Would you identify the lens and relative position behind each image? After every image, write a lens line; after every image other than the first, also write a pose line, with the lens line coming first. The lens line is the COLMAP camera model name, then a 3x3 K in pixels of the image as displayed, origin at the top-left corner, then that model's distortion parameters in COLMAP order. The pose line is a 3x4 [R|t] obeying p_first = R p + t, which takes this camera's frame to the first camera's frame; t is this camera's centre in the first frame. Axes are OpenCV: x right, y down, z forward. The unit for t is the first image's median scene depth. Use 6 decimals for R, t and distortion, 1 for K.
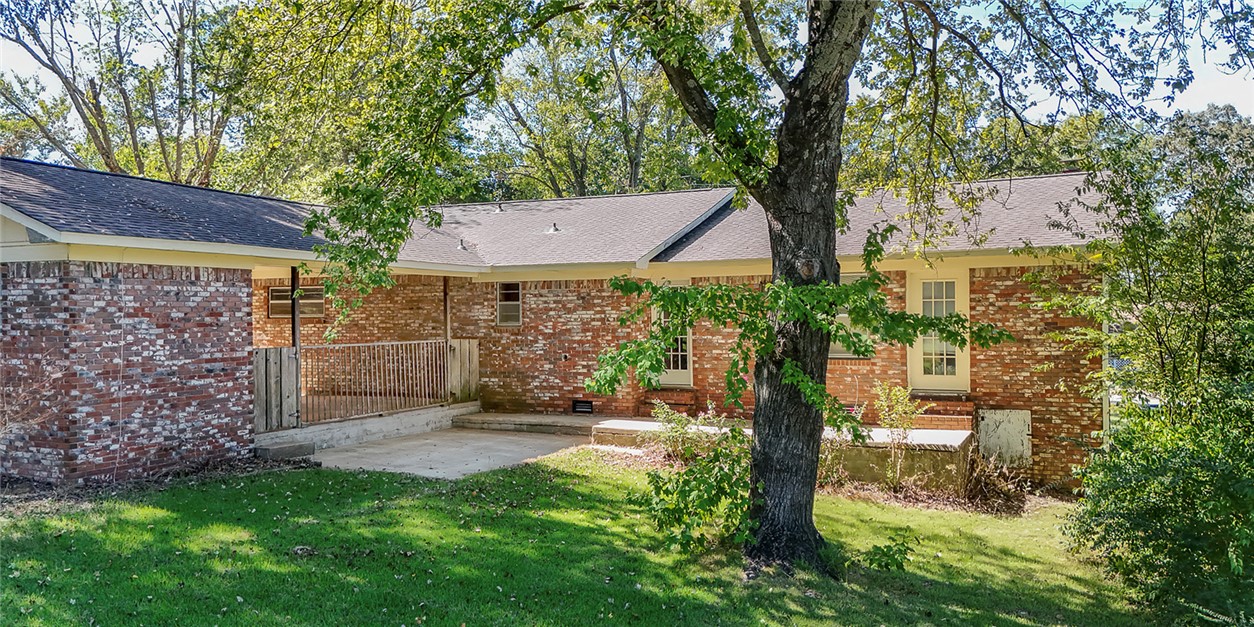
lens RADIAL K [[852.0, 0, 627.0], [0, 852.0, 313.5], [0, 0, 1]] dist [0.000464, 0.001629]
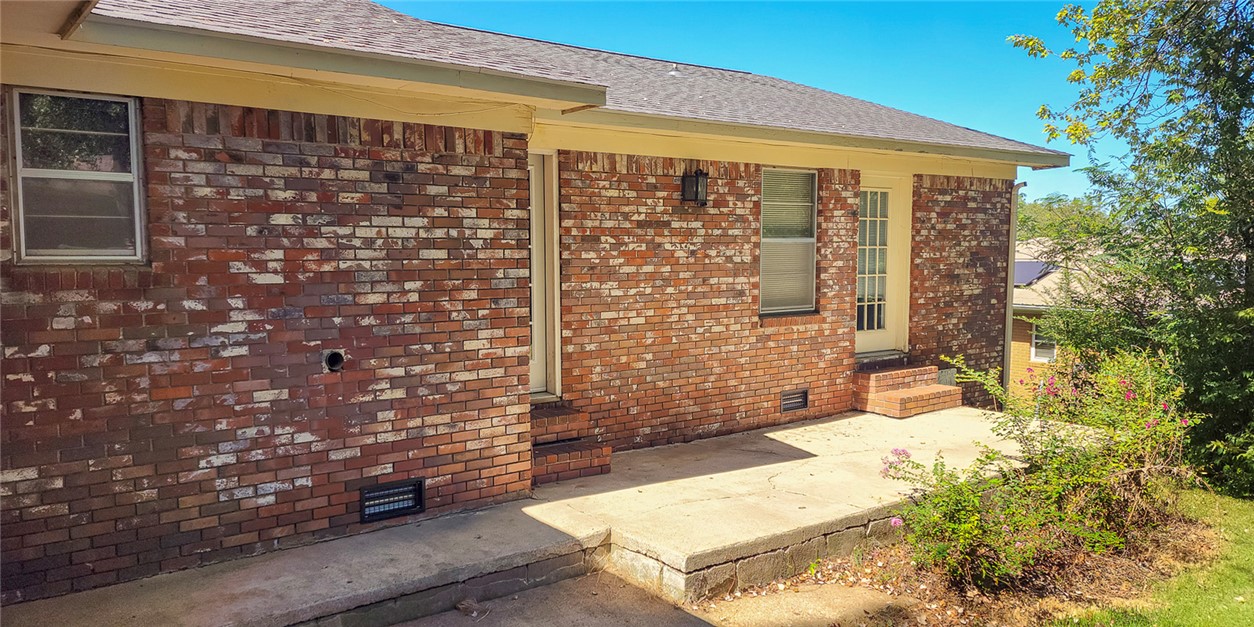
lens RADIAL K [[864.1, 0, 627.0], [0, 864.1, 313.5], [0, 0, 1]] dist [0.033591, -0.001145]
pose [[0.518997, -0.057498, 0.852840, -0.358989], [-0.005248, 0.997502, 0.070445, 0.012751], [-0.854760, -0.041036, 0.517399, 0.906226]]
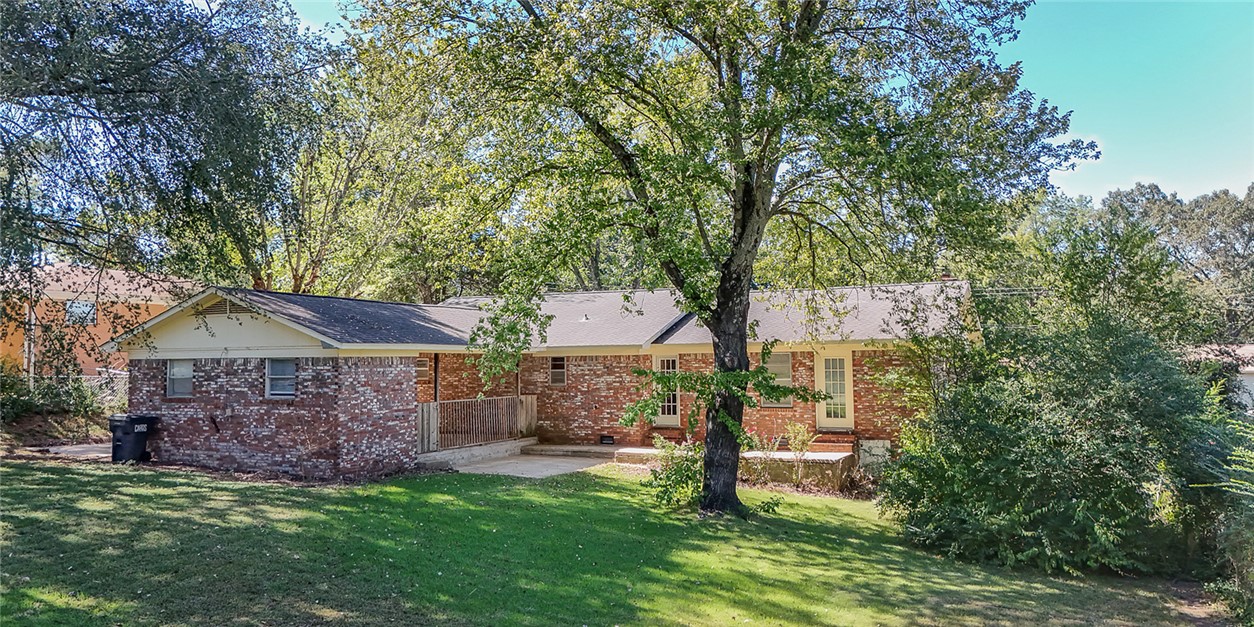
lens RADIAL K [[819.1, 0, 627.0], [0, 819.1, 313.5], [0, 0, 1]] dist [0.041355, -0.000068]
pose [[0.999986, -0.003857, -0.003551, -0.013484], [0.003643, 0.998280, -0.058509, -0.035073], [0.003770, 0.058496, 0.998281, -0.562690]]
